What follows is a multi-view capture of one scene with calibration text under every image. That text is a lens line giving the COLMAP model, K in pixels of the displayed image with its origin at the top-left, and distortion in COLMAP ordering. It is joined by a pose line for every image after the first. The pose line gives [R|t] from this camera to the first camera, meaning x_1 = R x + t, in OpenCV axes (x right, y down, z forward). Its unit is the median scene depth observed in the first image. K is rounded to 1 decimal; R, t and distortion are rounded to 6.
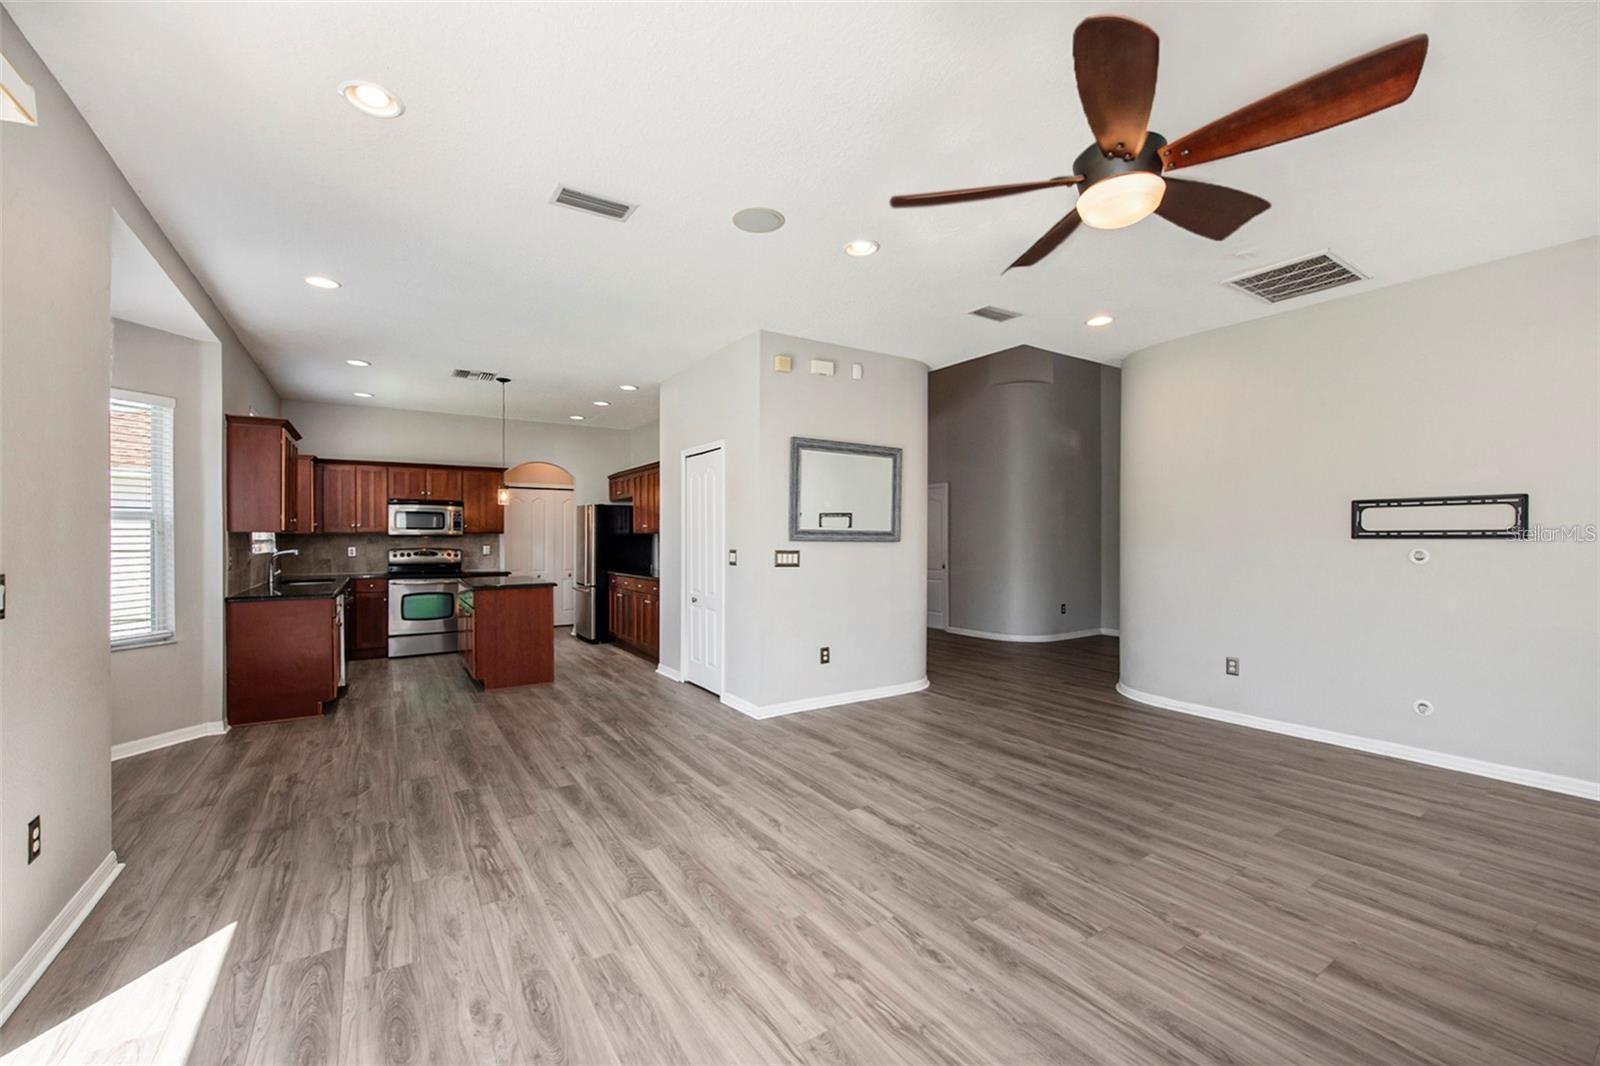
lens RADIAL K [[646.8, 0, 771.6], [0, 646.8, 531.4], [0, 0, 1]] dist [-0.014598, -0.000066]
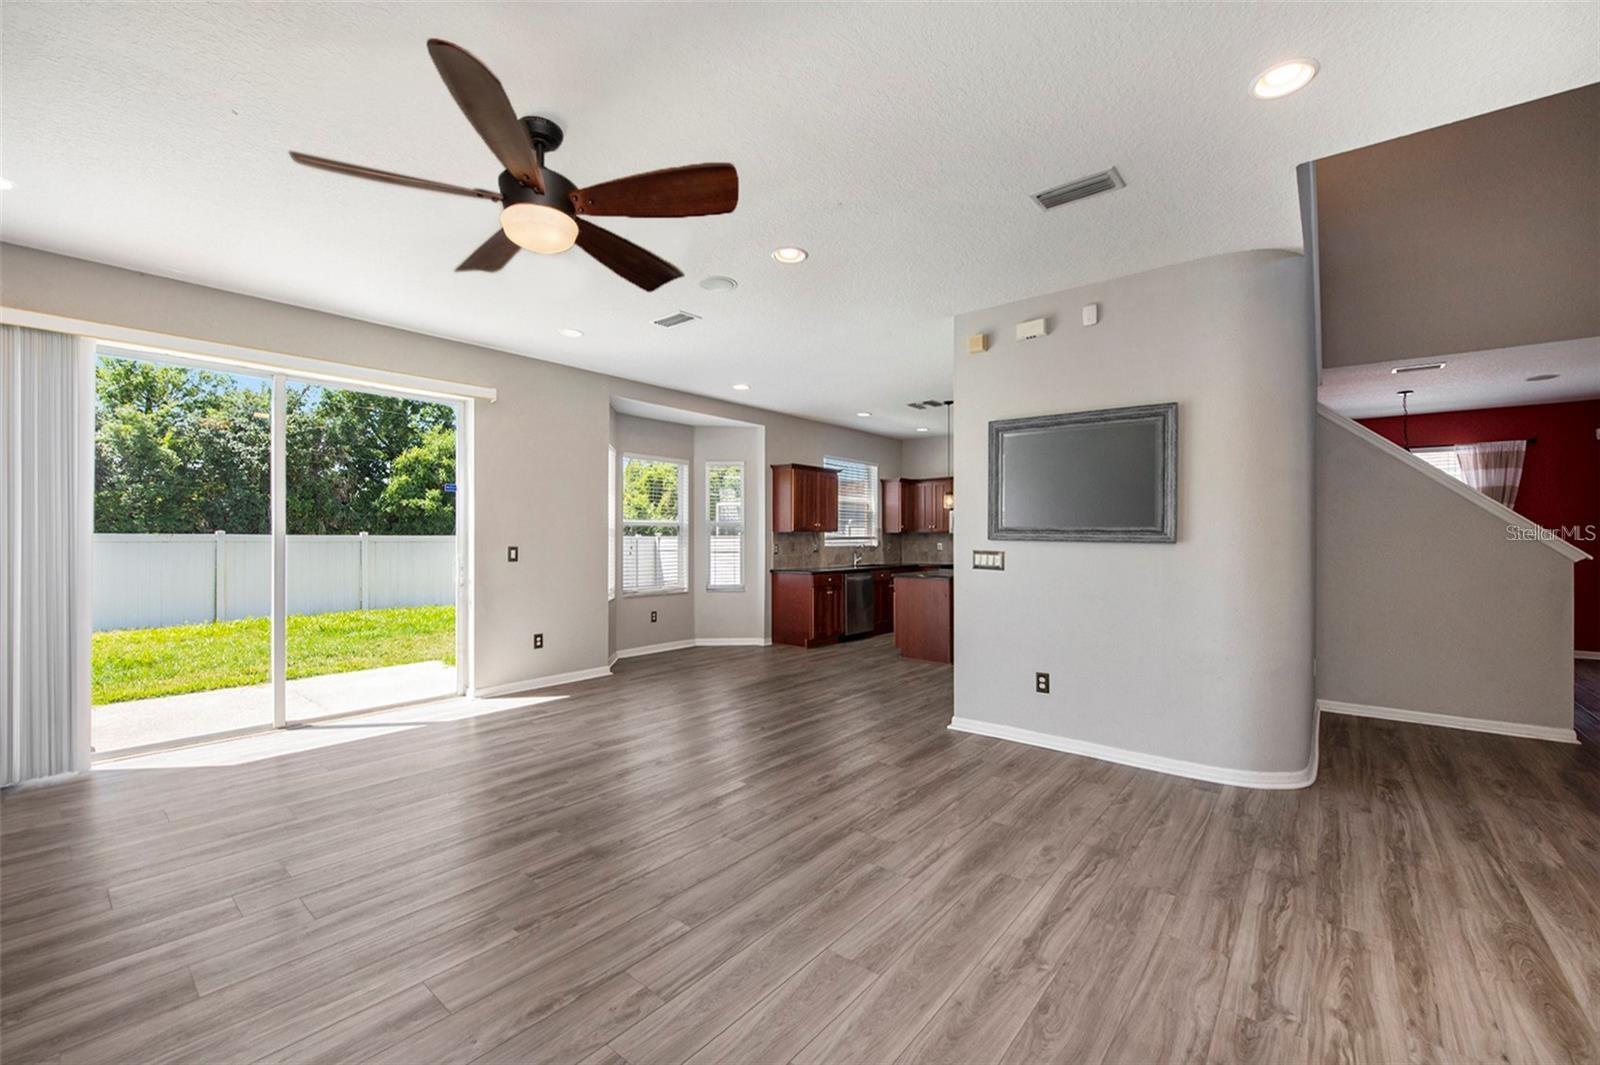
lens RADIAL K [[629.3, 0, 800.0], [0, 629.3, 532.5], [0, 0, 1]] dist [-0.018738, -0.000353]
pose [[0.327541, -0.002534, -0.944834, 0.747185], [0.003386, 0.999993, -0.001508, 0.004937], [0.944831, -0.002705, 0.327547, 0.474537]]
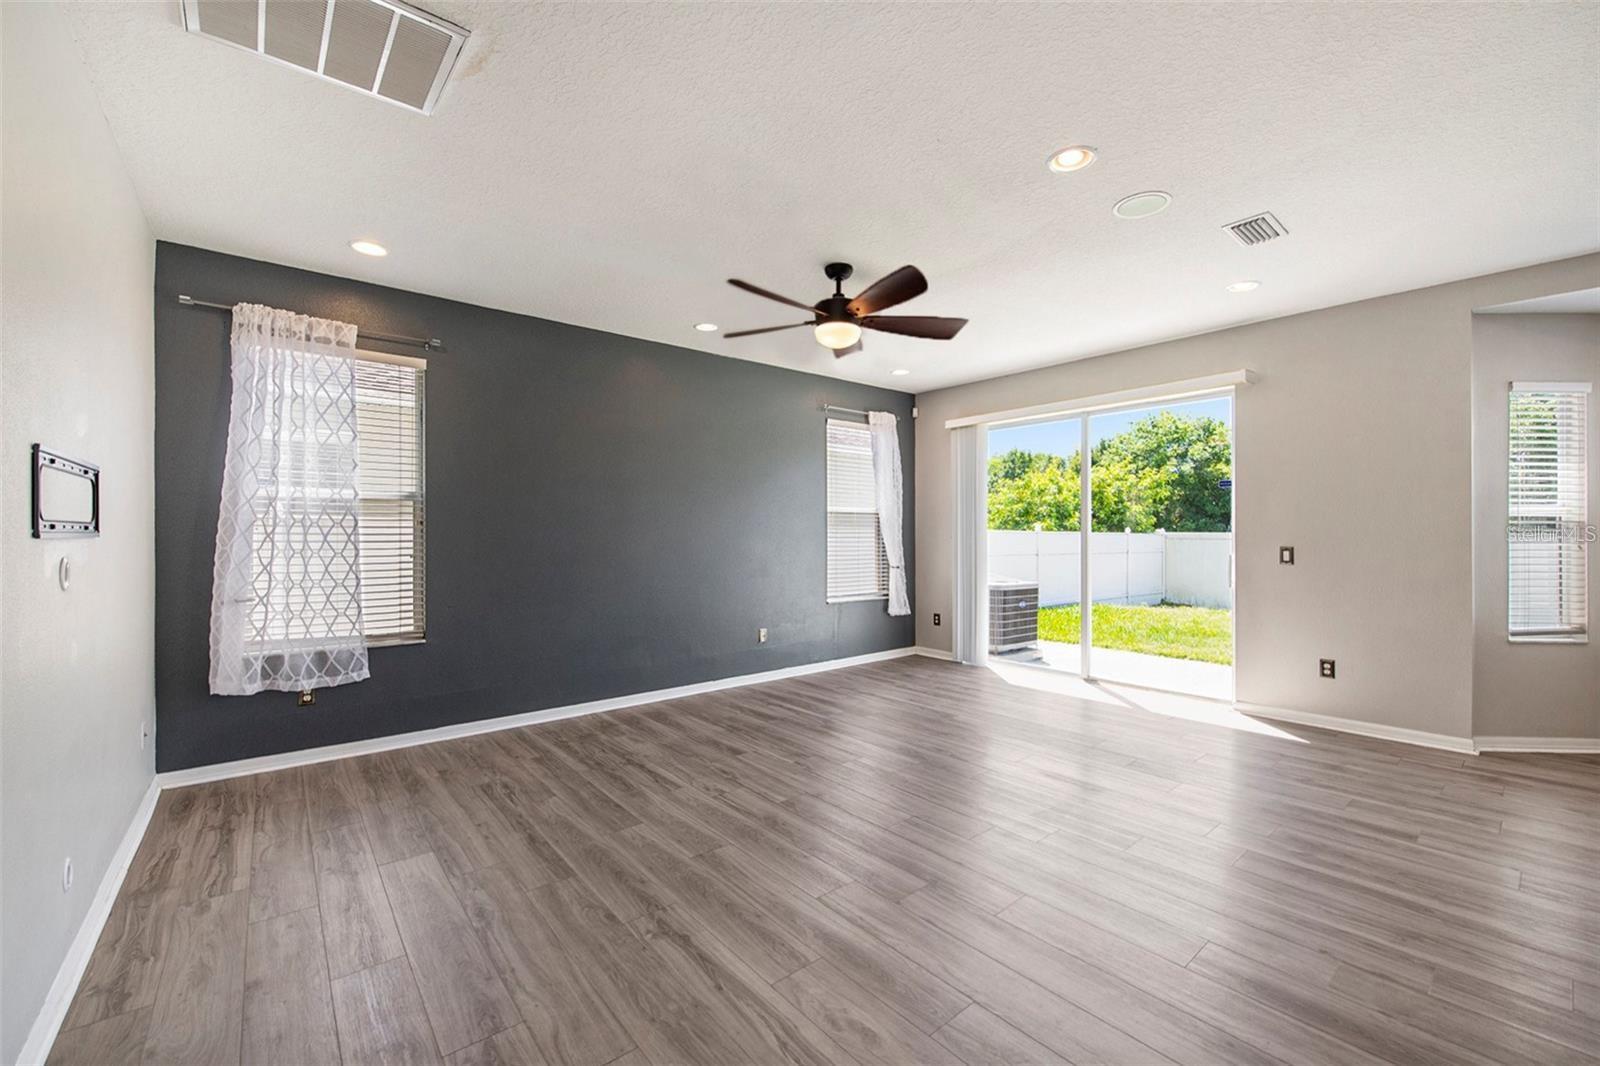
lens RADIAL K [[656.5, 0, 800.0], [0, 656.5, 533.0], [0, 0, 1]] dist [-0.020739, -0.000148]
pose [[-0.987943, 0.002100, -0.154807, 0.399307], [0.003834, 0.999933, -0.010903, 0.013738], [0.154774, -0.011365, -0.987885, 1.186542]]
